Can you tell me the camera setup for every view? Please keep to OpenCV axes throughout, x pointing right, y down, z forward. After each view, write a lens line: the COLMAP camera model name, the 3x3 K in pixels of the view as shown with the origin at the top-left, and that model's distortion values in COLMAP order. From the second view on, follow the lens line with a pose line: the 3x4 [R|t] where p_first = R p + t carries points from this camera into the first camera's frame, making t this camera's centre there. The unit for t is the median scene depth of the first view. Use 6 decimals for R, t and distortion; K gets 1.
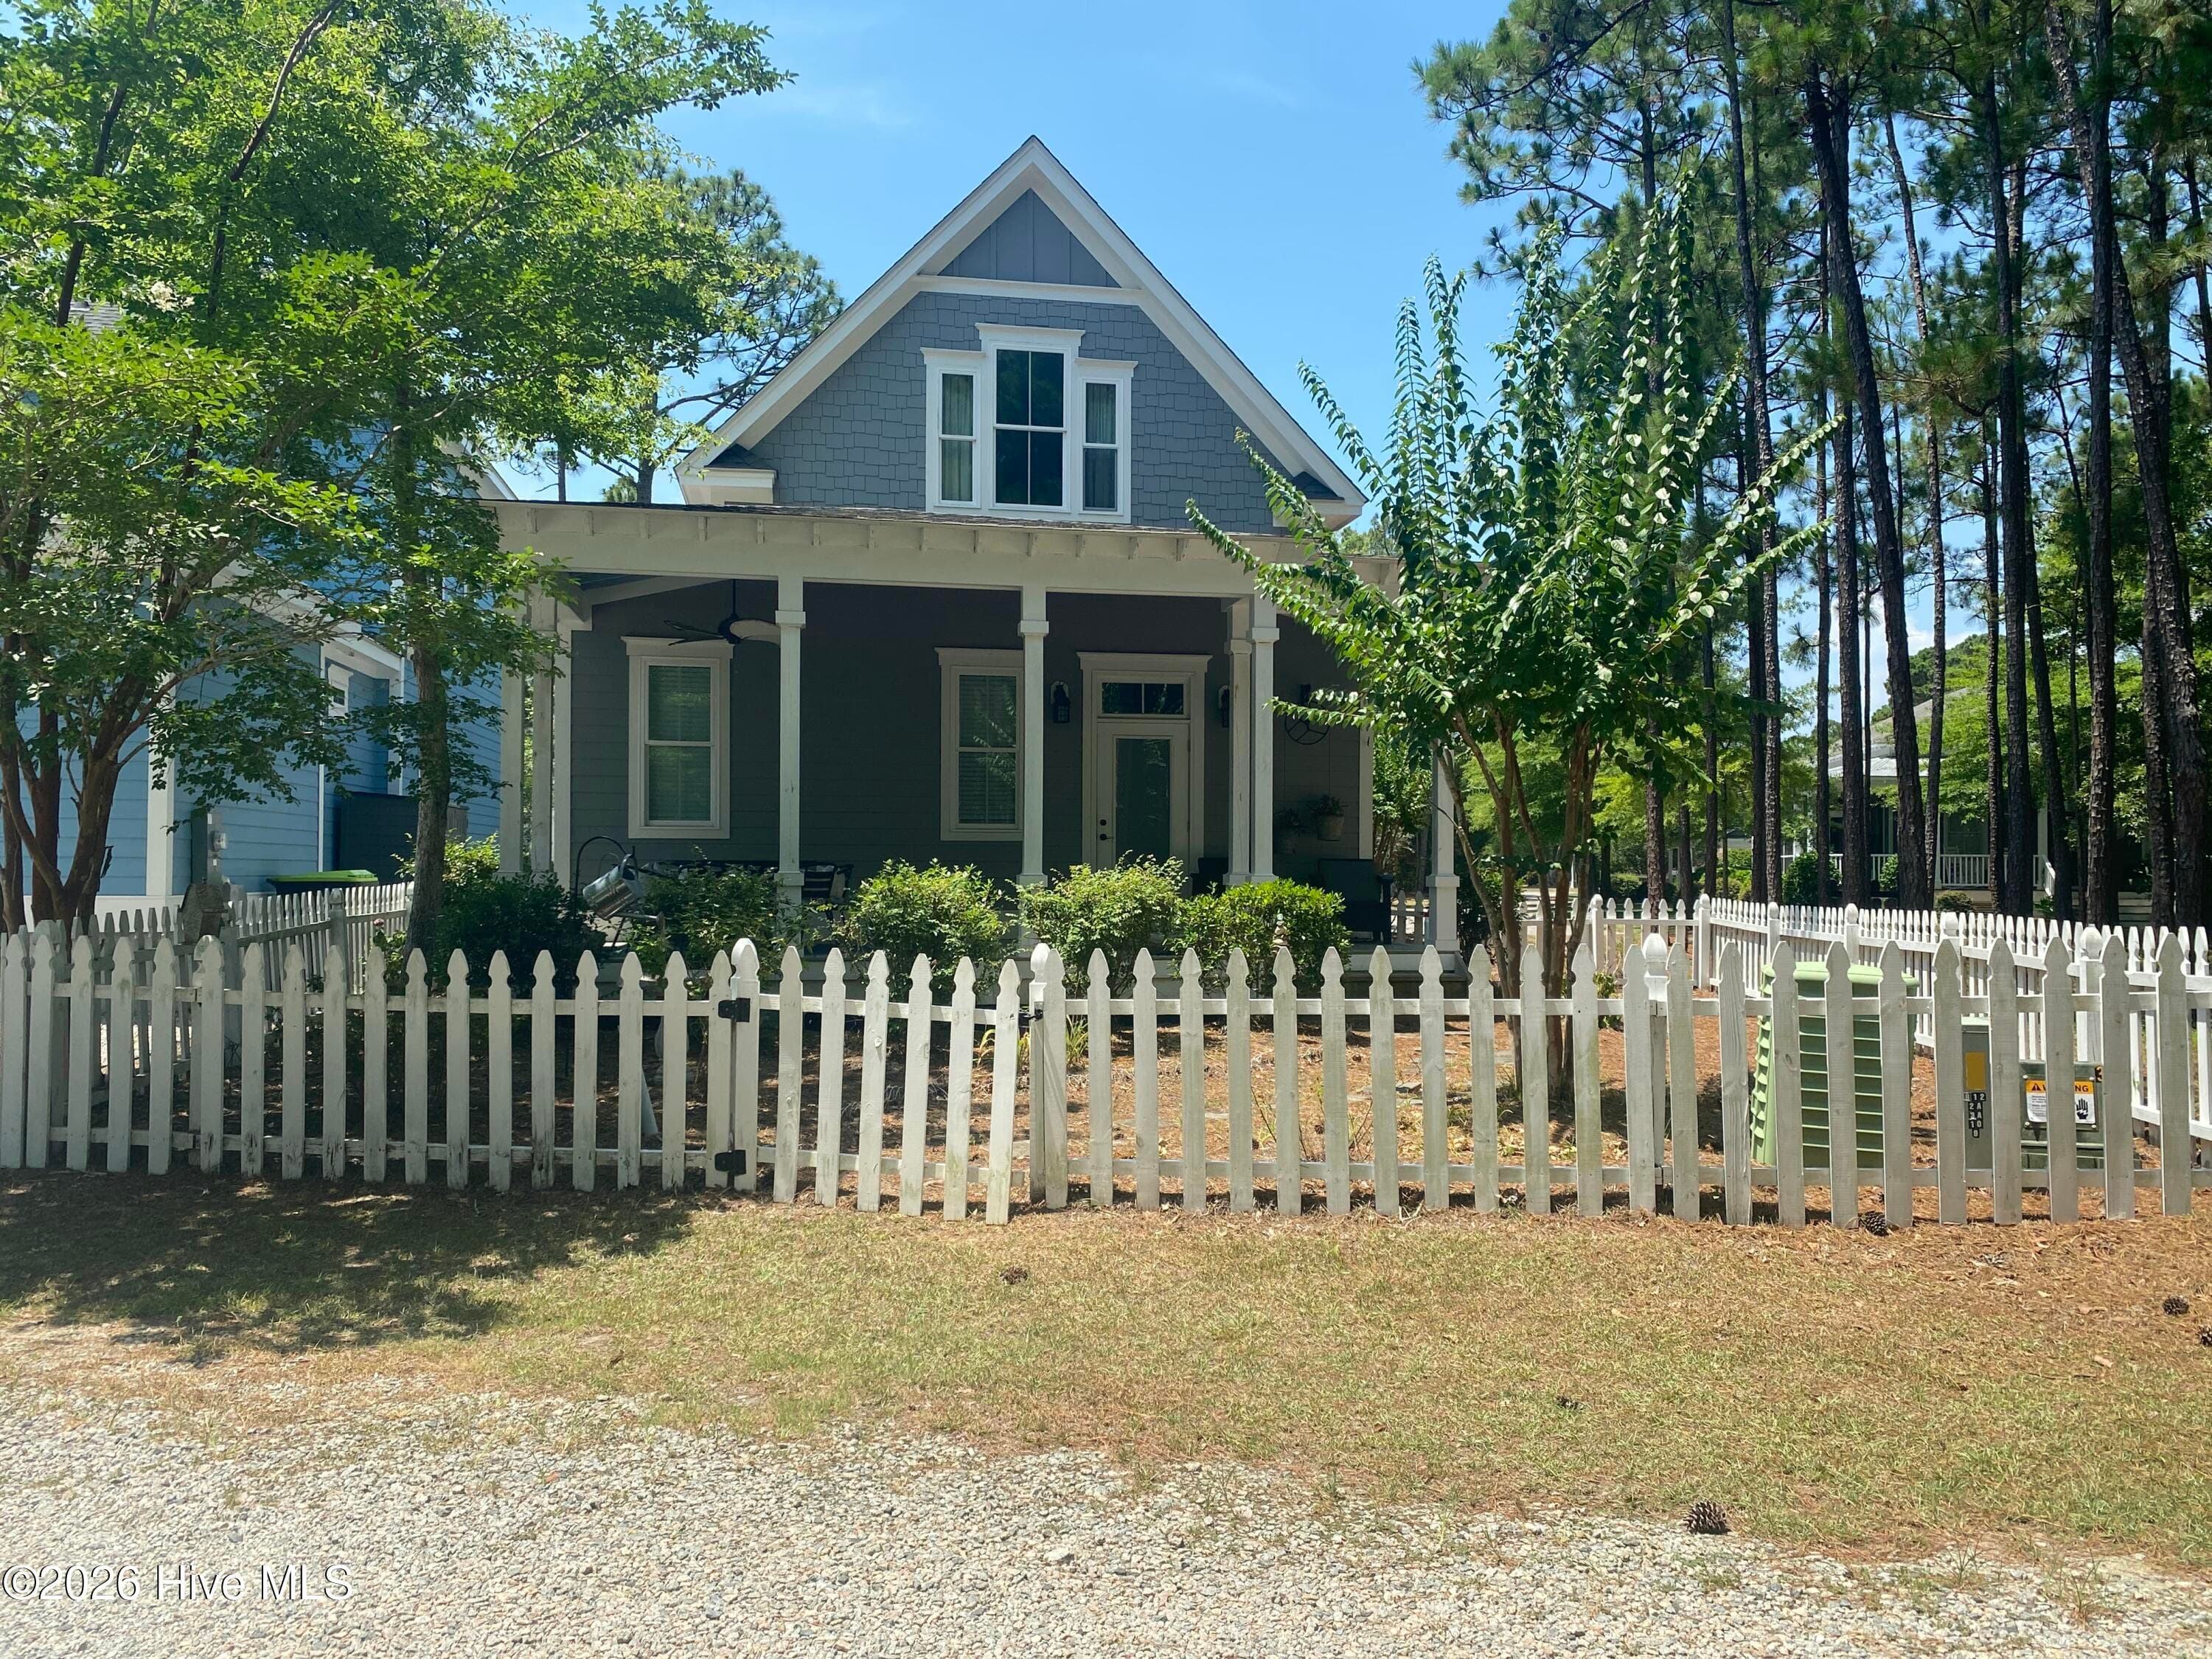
lens RADIAL K [[1690.7, 0, 1172.4], [0, 1690.7, 824.9], [0, 0, 1]] dist [0.007014, 0.000911]
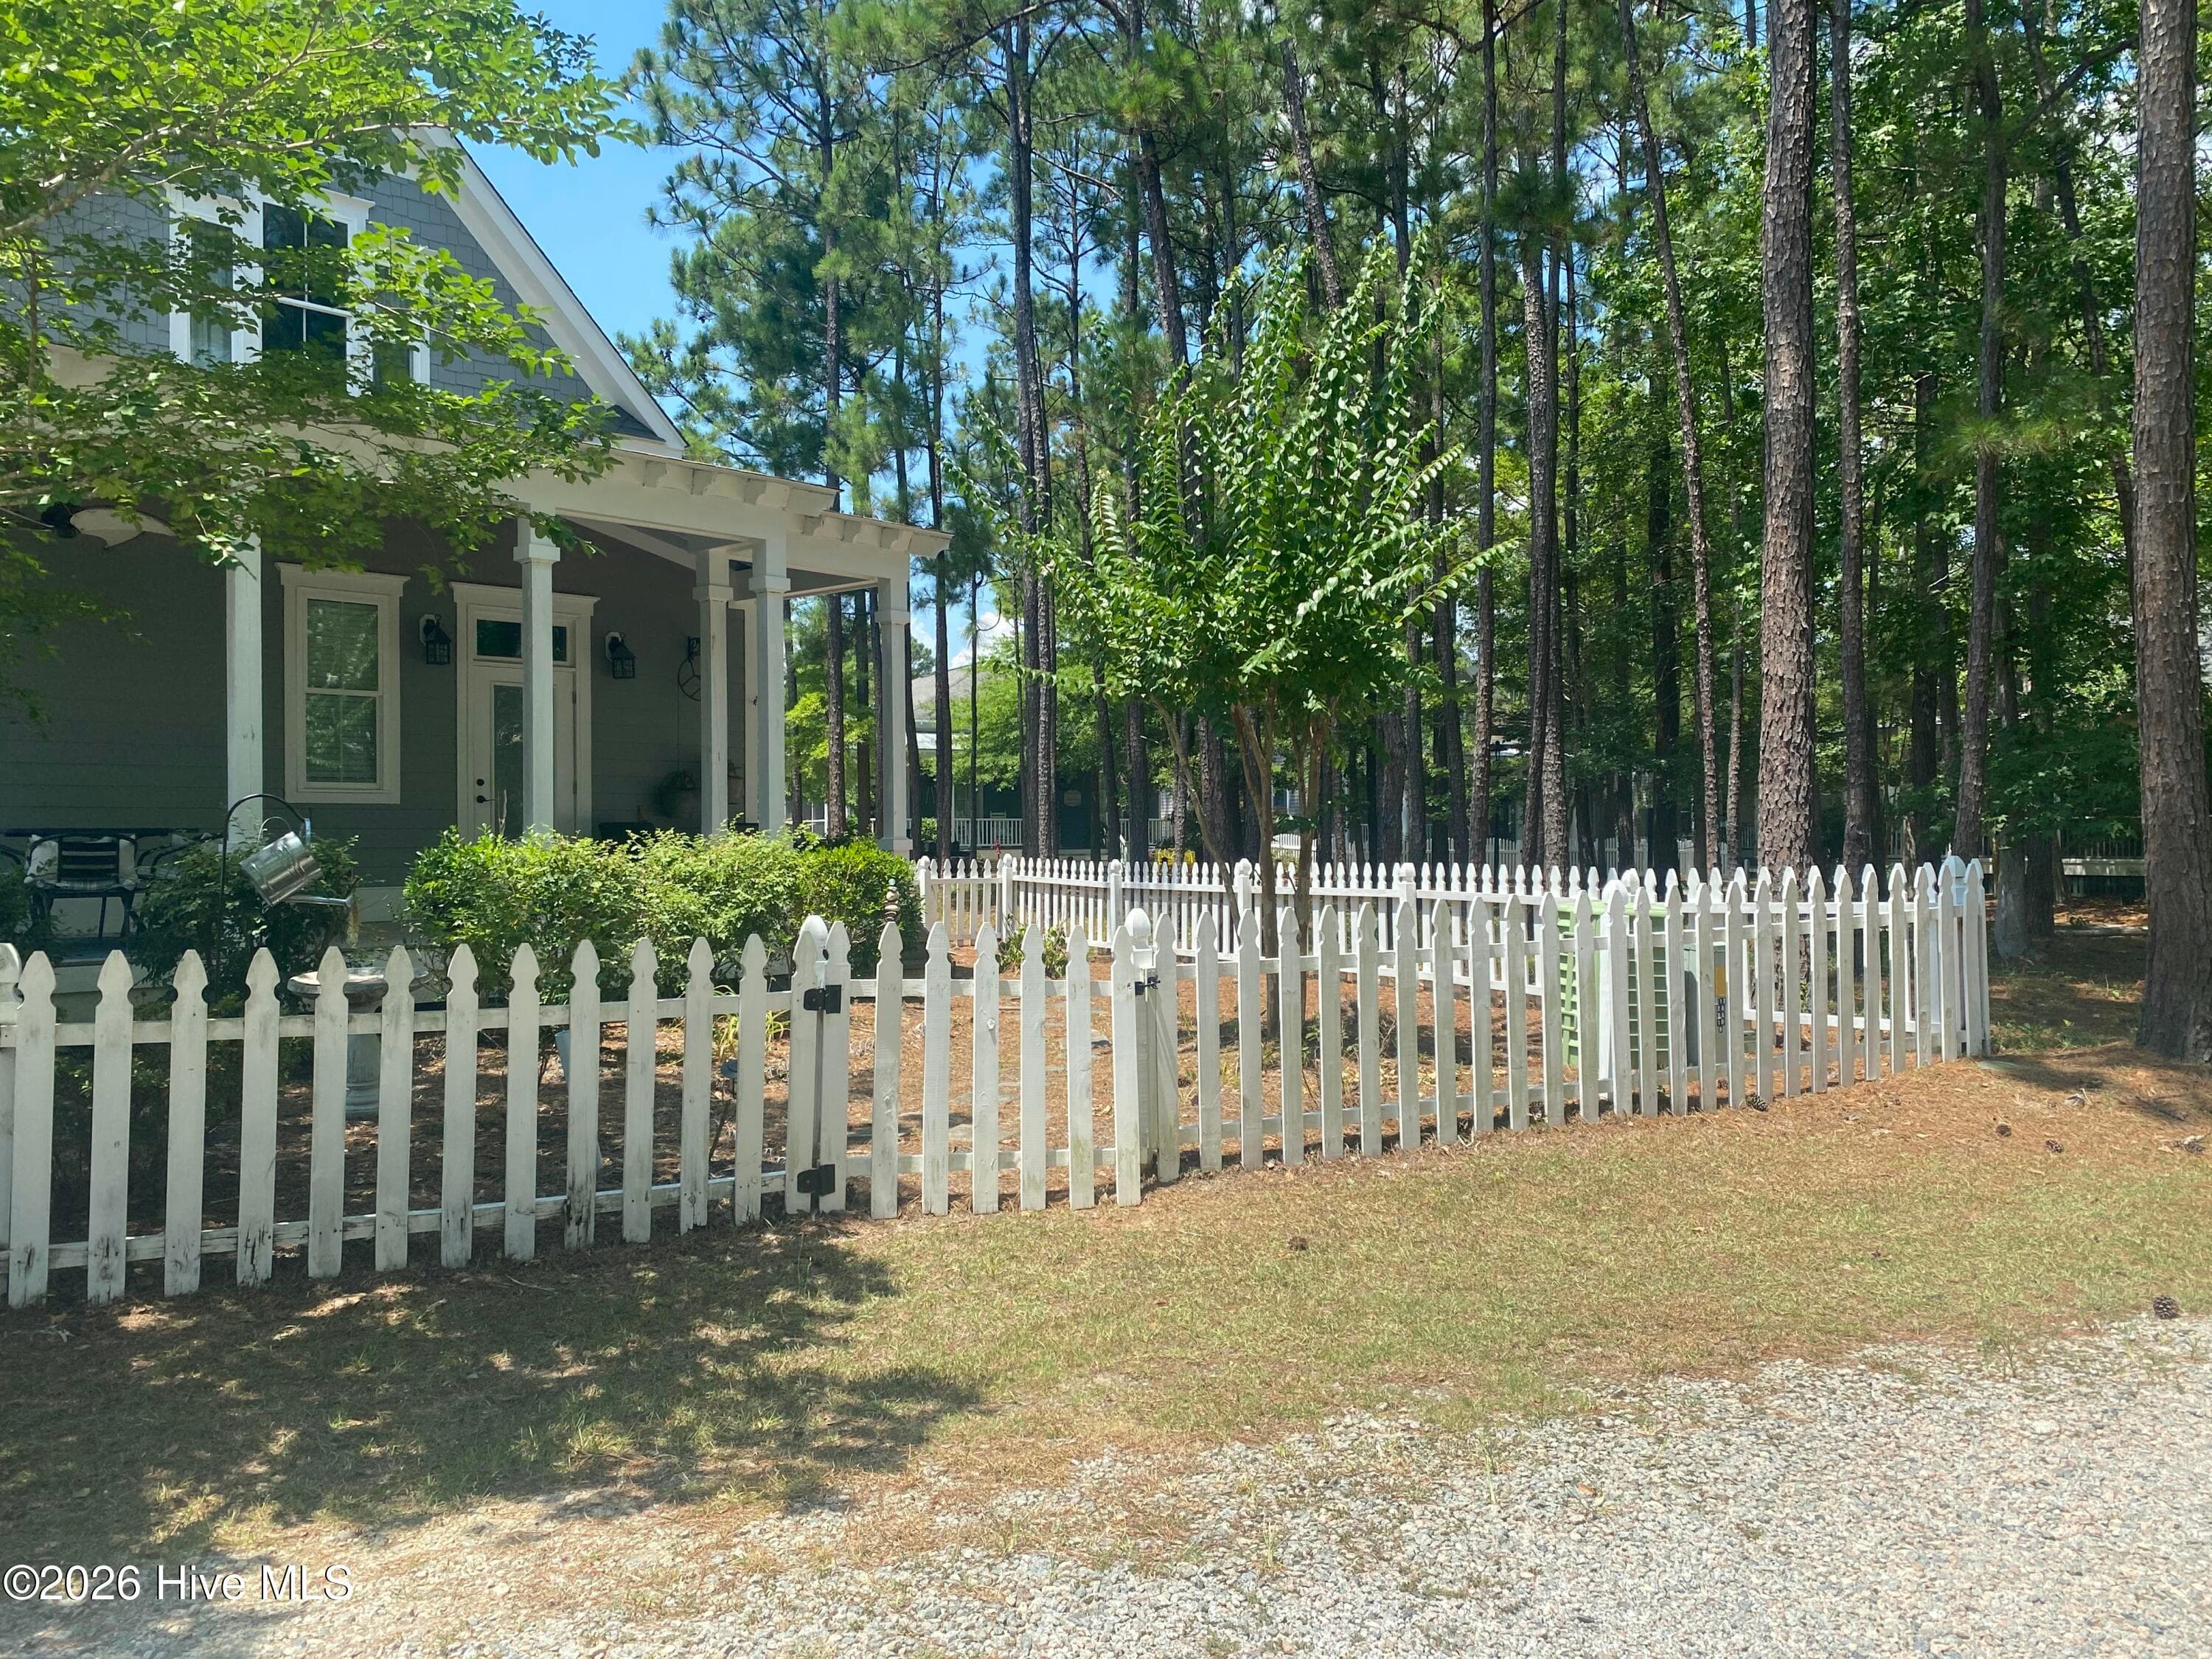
lens RADIAL K [[1662.4, 0, 1164.5], [0, 1662.4, 802.9], [0, 0, 1]] dist [0.012654, 0.002295]
pose [[0.802481, 0.002381, 0.596673, -0.336306], [-0.006480, 0.999968, 0.004725, 0.003107], [-0.596643, -0.007658, 0.802470, 0.125385]]
